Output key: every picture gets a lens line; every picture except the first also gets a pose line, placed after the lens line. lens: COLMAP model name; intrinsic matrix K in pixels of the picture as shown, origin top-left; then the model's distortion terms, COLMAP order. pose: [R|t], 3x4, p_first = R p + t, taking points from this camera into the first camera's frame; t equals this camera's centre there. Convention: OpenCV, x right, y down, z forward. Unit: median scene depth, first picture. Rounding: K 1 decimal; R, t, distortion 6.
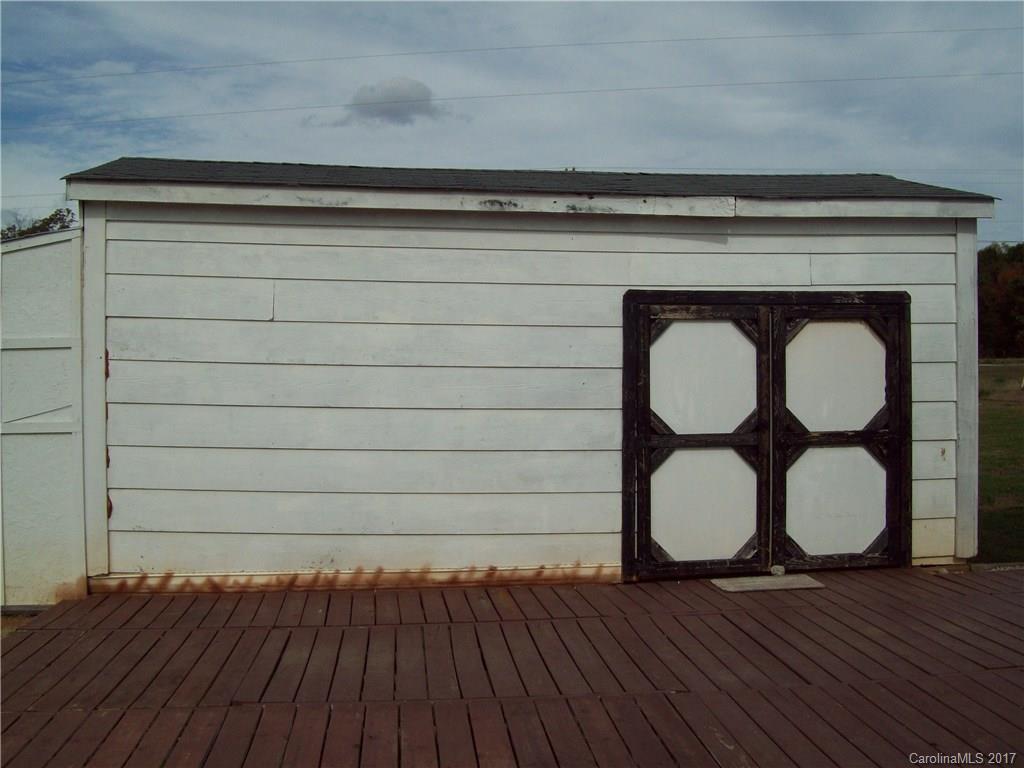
lens RADIAL K [[1075.5, 0, 512.0], [0, 1075.5, 384.0], [0, 0, 1]] dist [-0.177573, 0.173192]
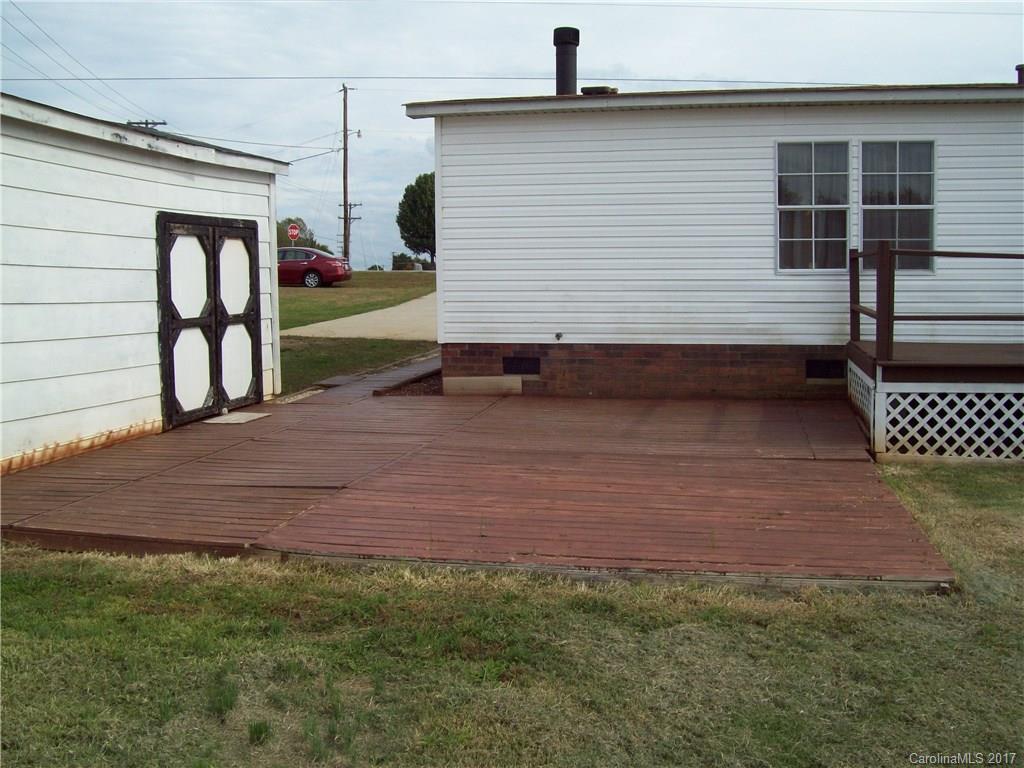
lens RADIAL K [[1075.5, 0, 512.0], [0, 1075.5, 384.0], [0, 0, 1]] dist [-0.177573, 0.173192]
pose [[0.318923, -0.090205, 0.943478, -0.995705], [0.010071, 0.995727, 0.091796, 0.010079], [-0.947727, -0.019774, 0.318469, 0.168795]]
